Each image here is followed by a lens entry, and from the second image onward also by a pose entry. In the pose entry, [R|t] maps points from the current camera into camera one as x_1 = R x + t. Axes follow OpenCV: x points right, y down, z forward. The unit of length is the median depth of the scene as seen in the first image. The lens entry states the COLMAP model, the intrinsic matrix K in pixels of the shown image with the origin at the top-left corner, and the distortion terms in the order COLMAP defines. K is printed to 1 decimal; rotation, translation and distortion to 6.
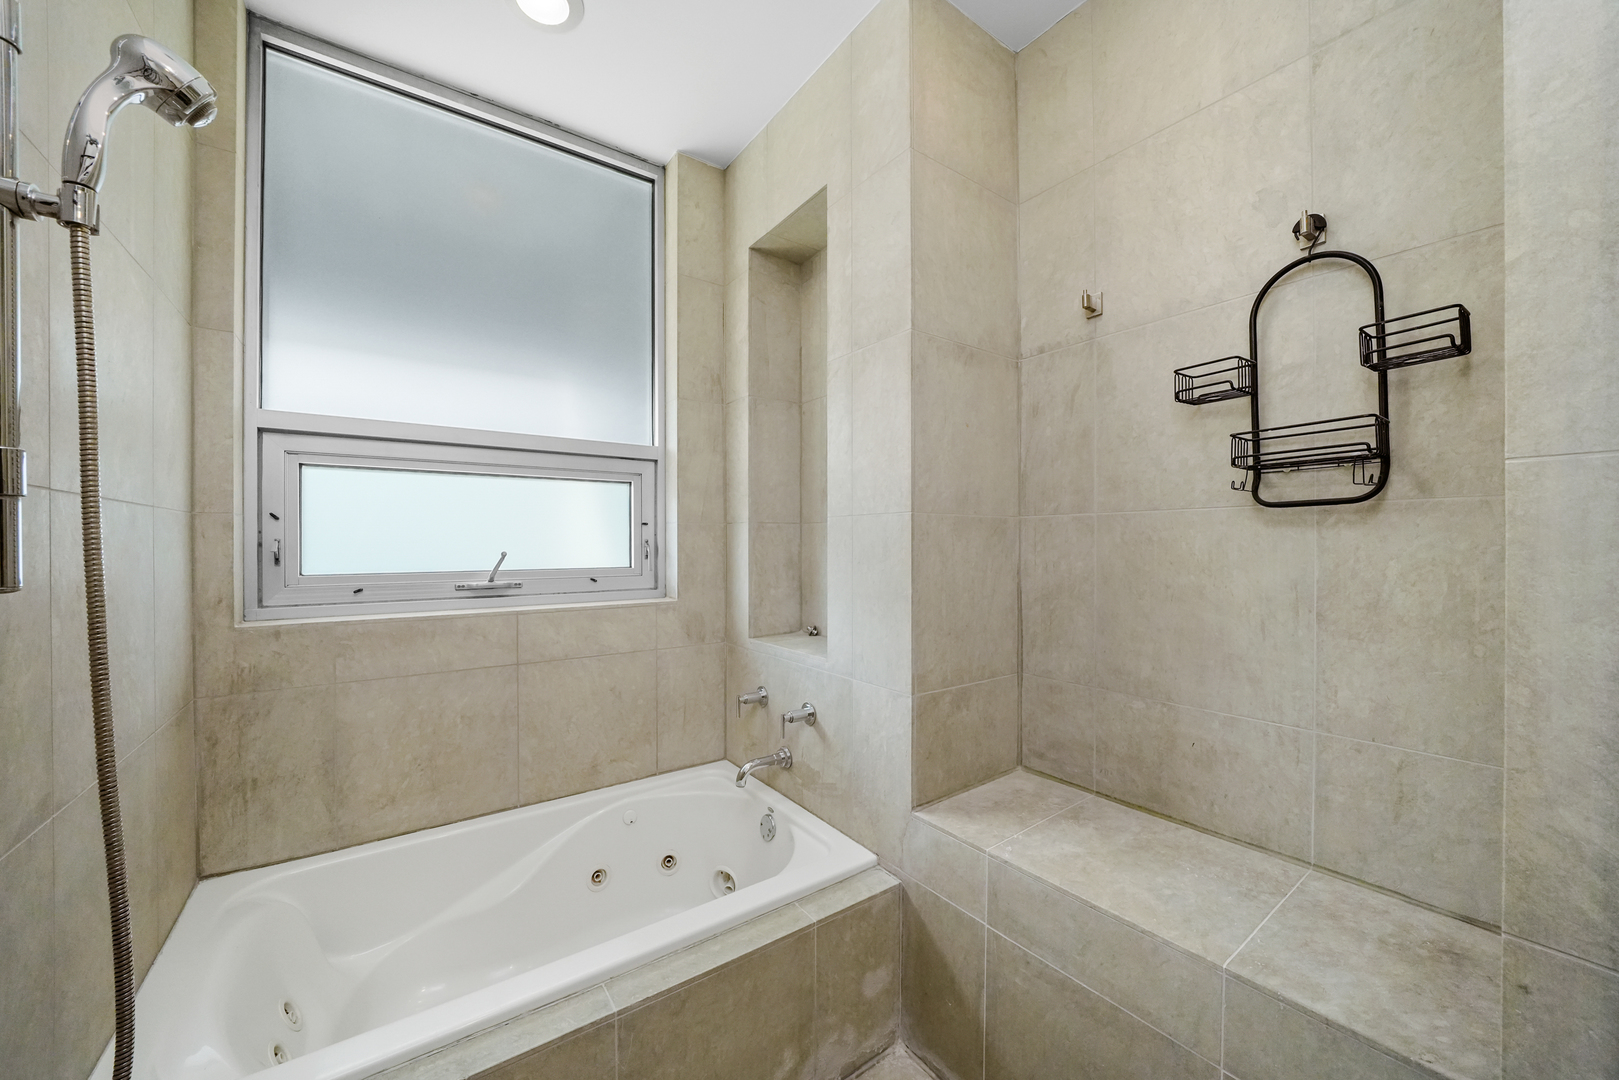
lens RADIAL K [[589.9, 0, 806.8], [0, 589.9, 544.1], [0, 0, 1]] dist [-0.016287, 0.000113]
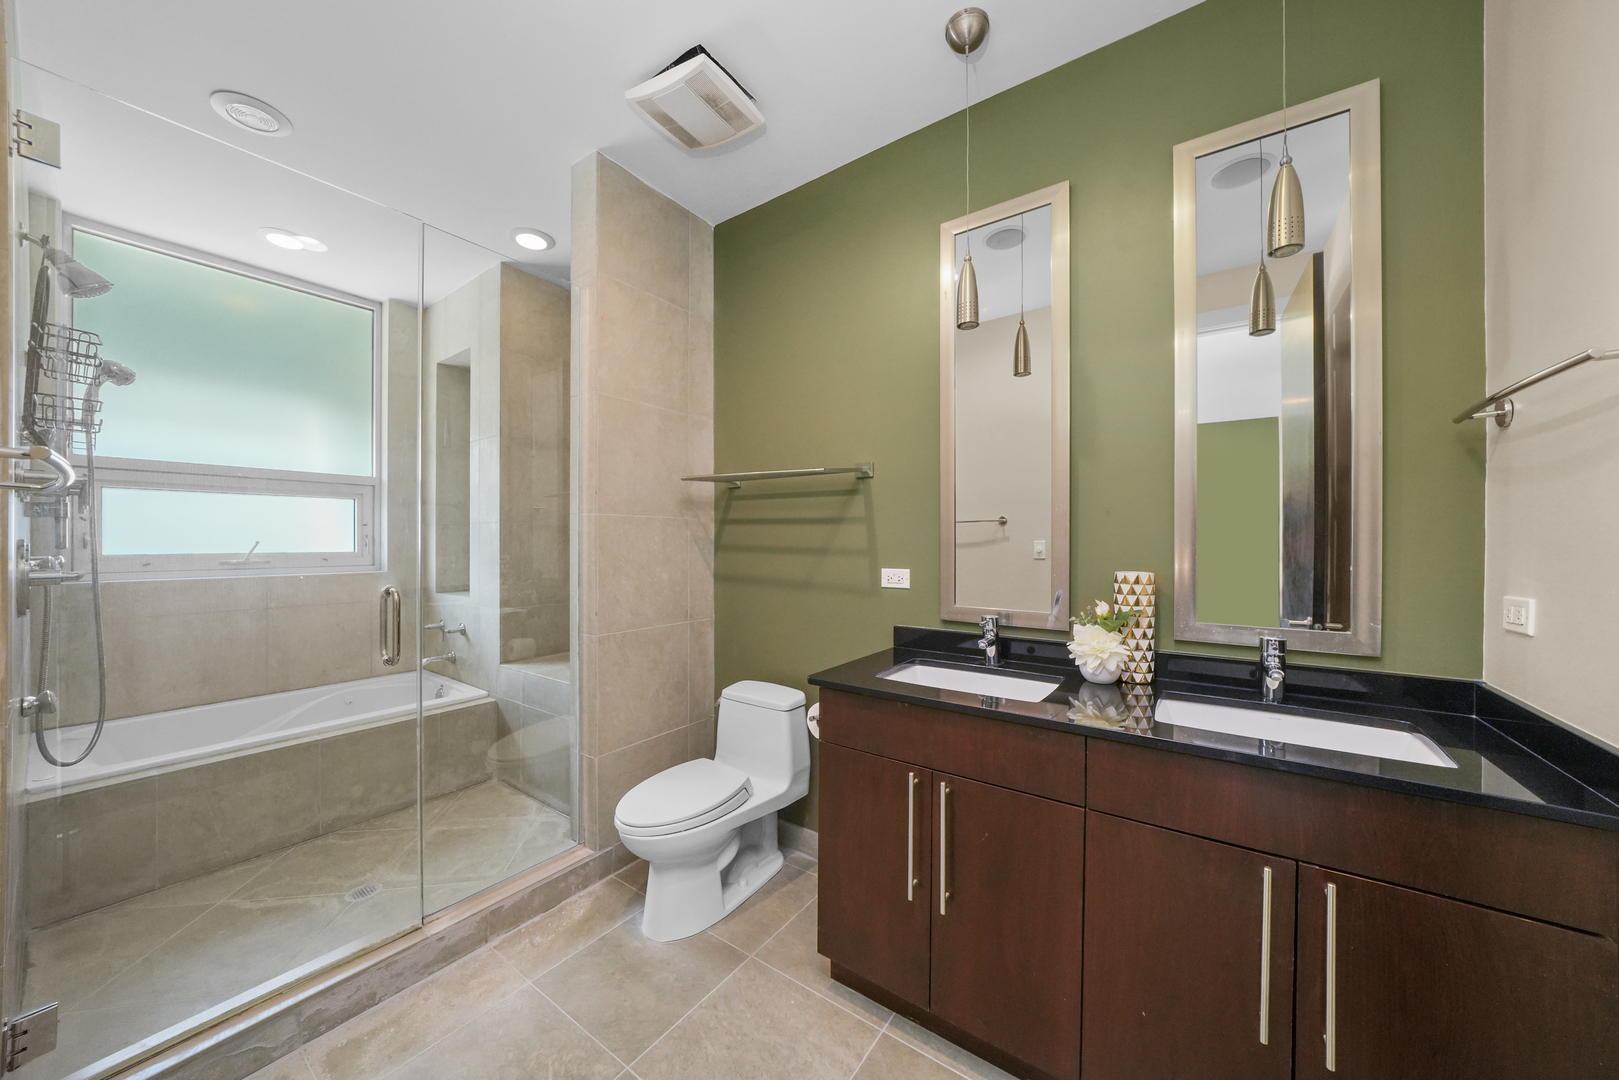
lens RADIAL K [[555.2, 0, 808.1], [0, 555.2, 541.2], [0, 0, 1]] dist [-0.023596, 0.004235]
pose [[0.946098, 0.003340, 0.323863, 0.470332], [-0.002326, 0.999991, -0.003517, 0.015519], [-0.323872, 0.002574, 0.946098, -0.982853]]
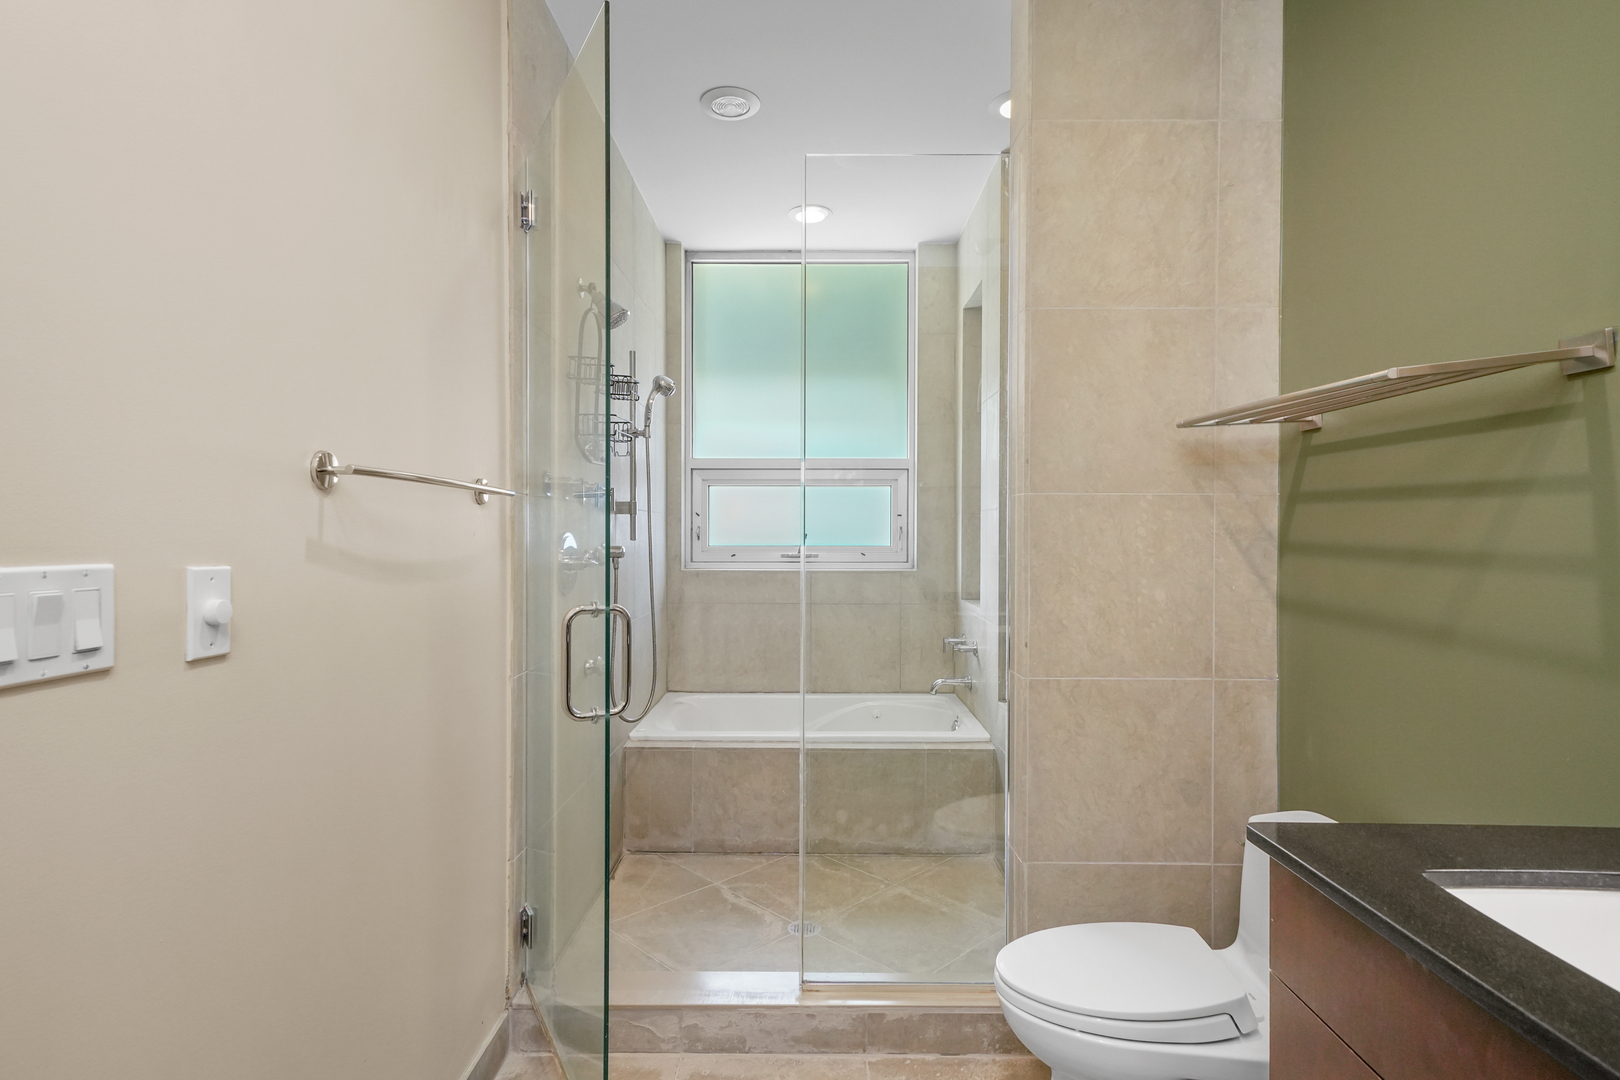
lens RADIAL K [[820.4, 0, 810.0], [0, 820.4, 540.0], [0, 0, 1]] dist [0.011628, 0.000350]
pose [[0.809086, 0.009197, -0.587619, 0.844630], [-0.005601, 0.999953, 0.007939, 0.012172], [0.587664, -0.003132, 0.809099, -0.840780]]
